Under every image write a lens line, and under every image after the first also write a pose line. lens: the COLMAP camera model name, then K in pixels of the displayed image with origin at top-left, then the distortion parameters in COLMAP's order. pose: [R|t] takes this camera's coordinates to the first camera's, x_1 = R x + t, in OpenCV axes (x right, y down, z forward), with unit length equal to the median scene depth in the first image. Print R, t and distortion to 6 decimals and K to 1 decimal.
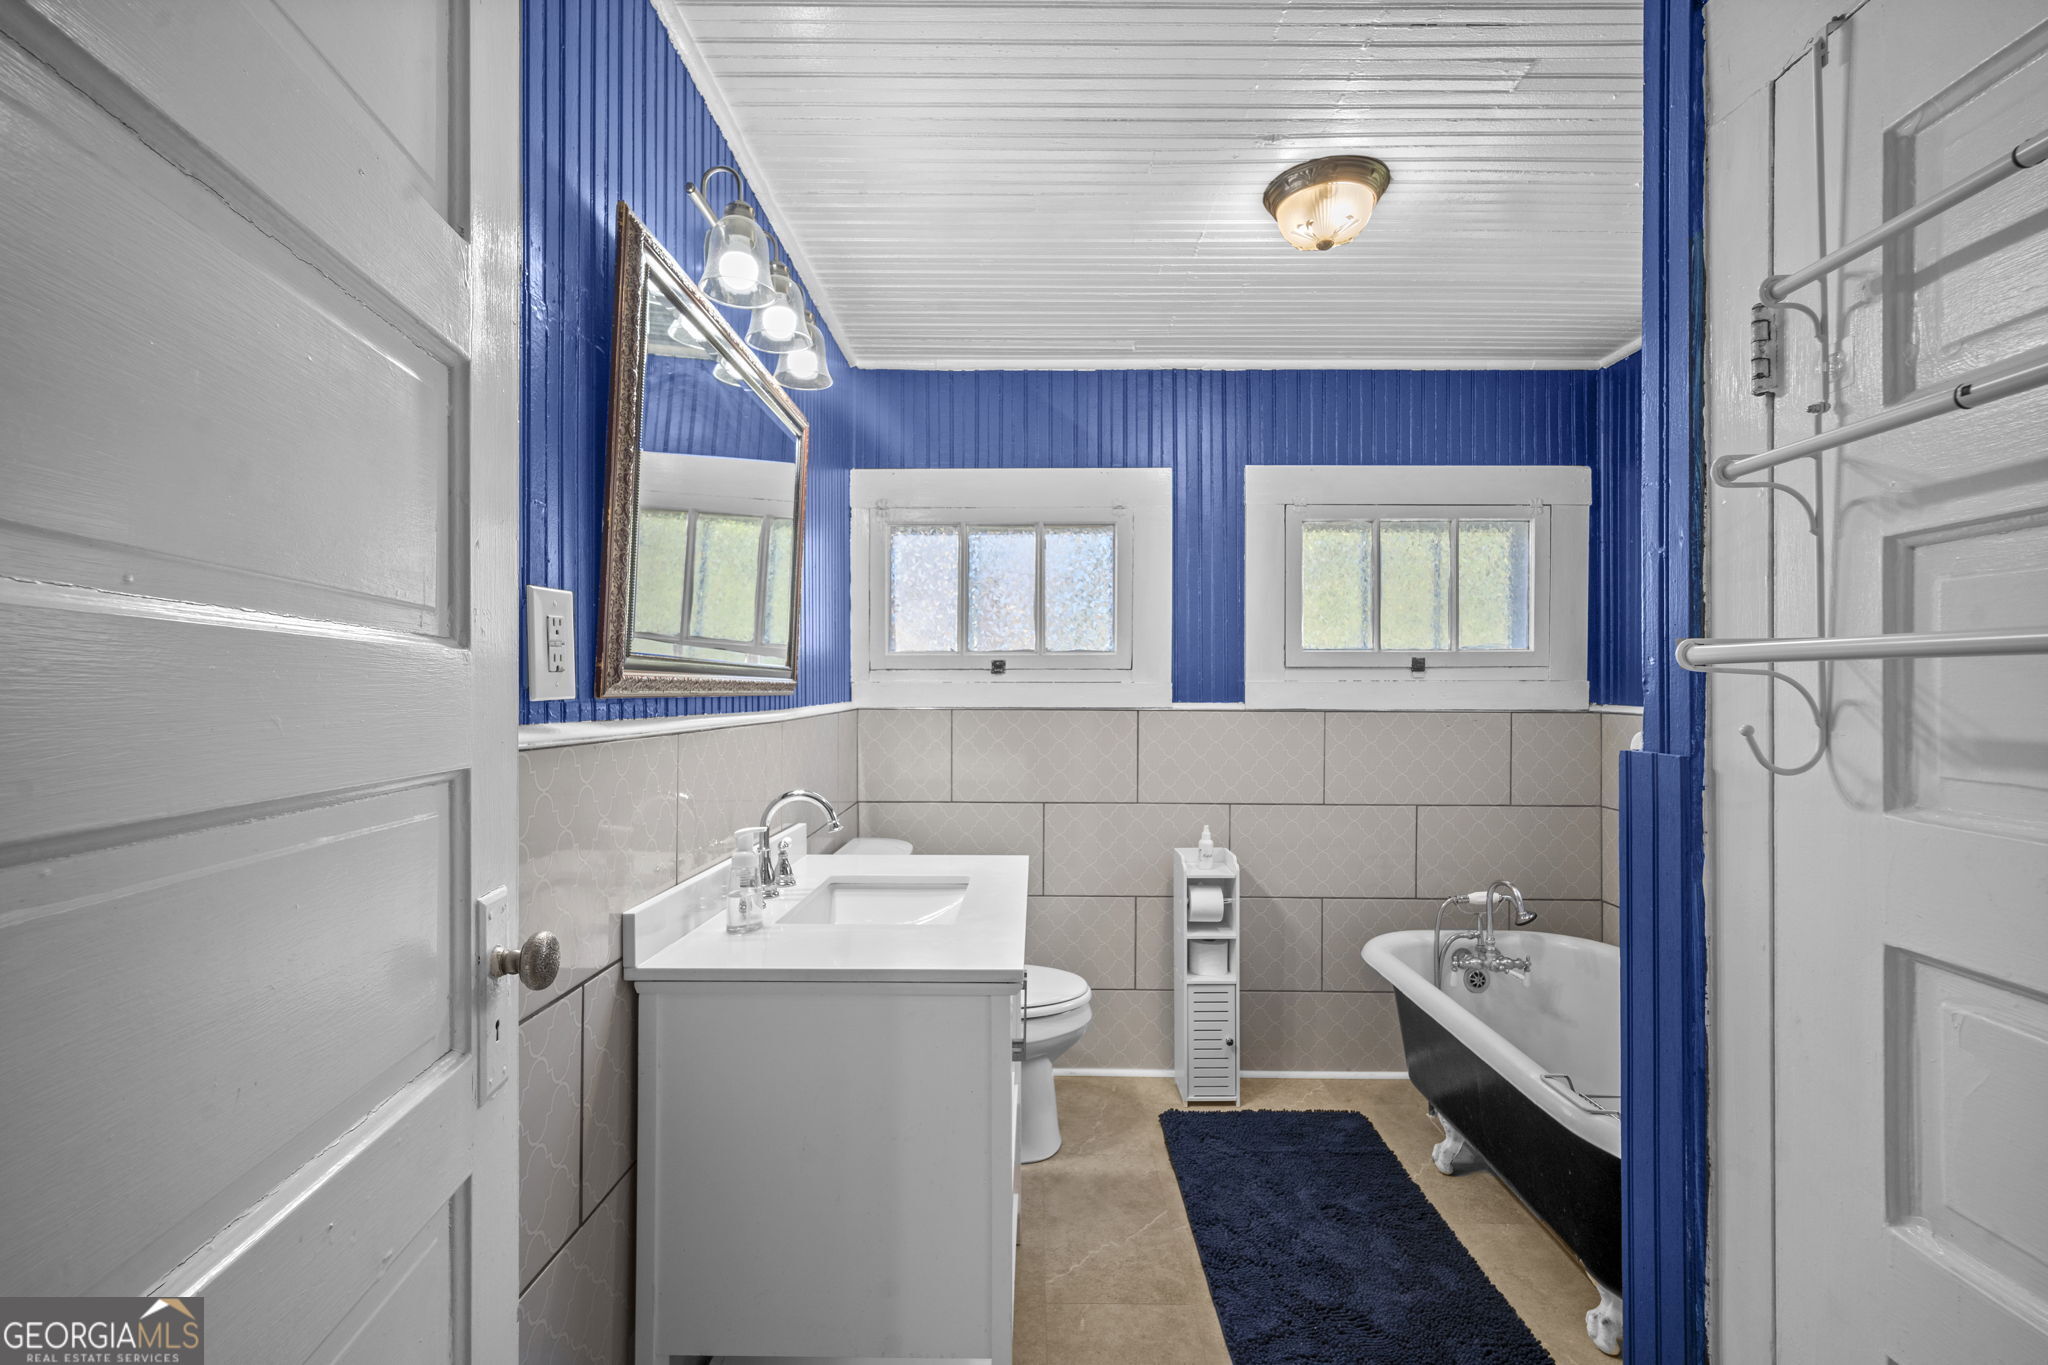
lens RADIAL K [[921.6, 0, 1024.0], [0, 921.6, 682.5], [0, 0, 1]] dist [-0.005215, 0.000532]
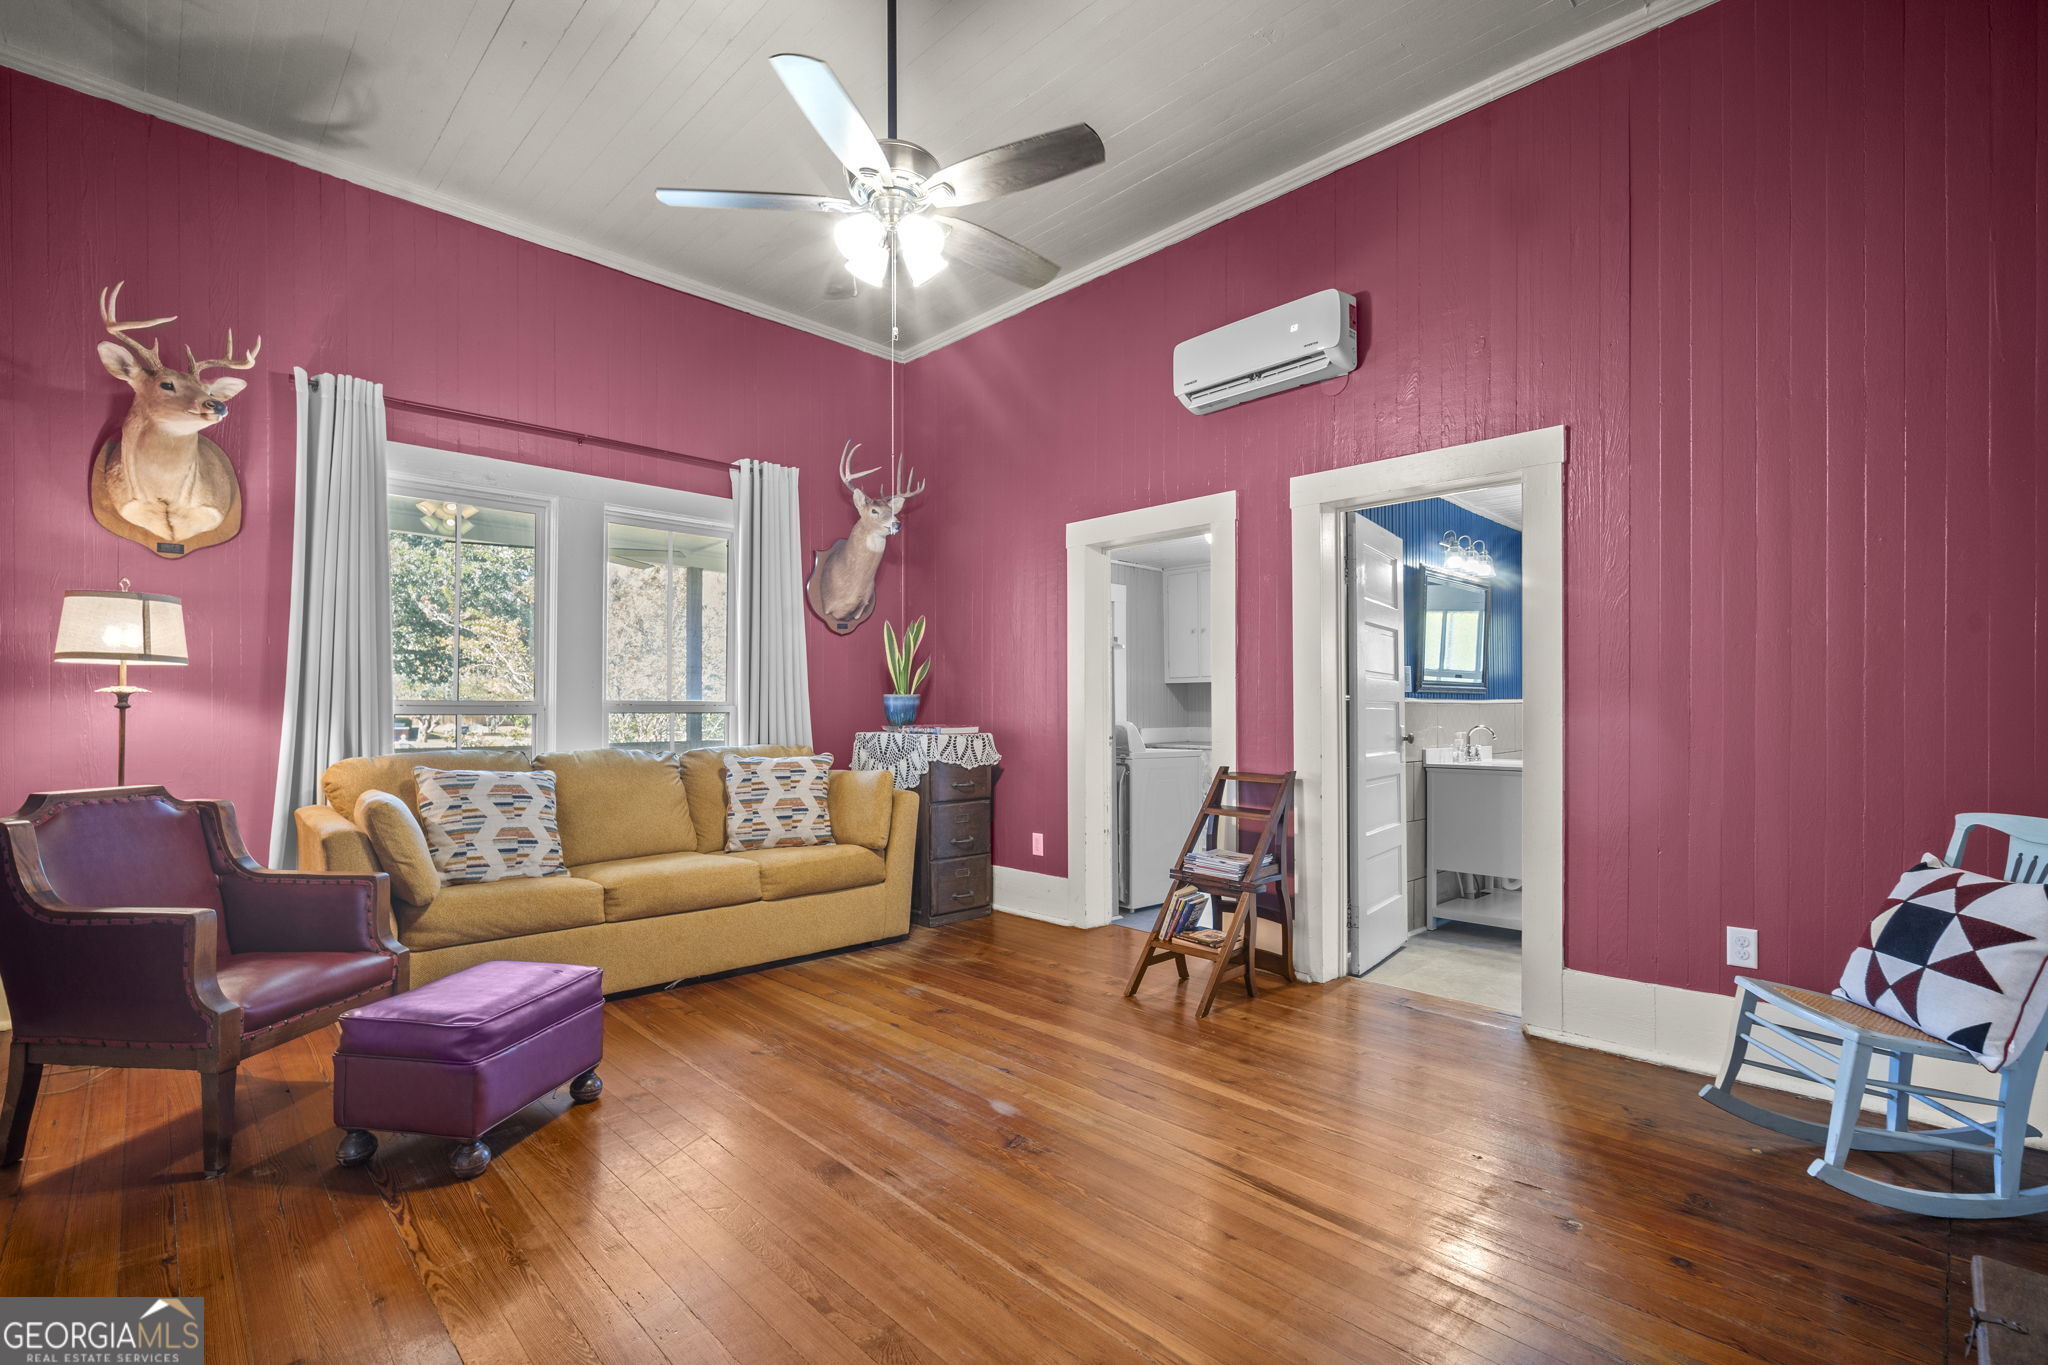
lens RADIAL K [[921.6, 0, 1024.0], [0, 921.6, 682.5], [0, 0, 1]] dist [-0.005215, 0.000532]
pose [[0.707017, -0.009095, -0.707138, 1.077076], [-0.000098, 0.999916, -0.012958, 0.027501], [0.707196, 0.009230, 0.706957, -2.818859]]
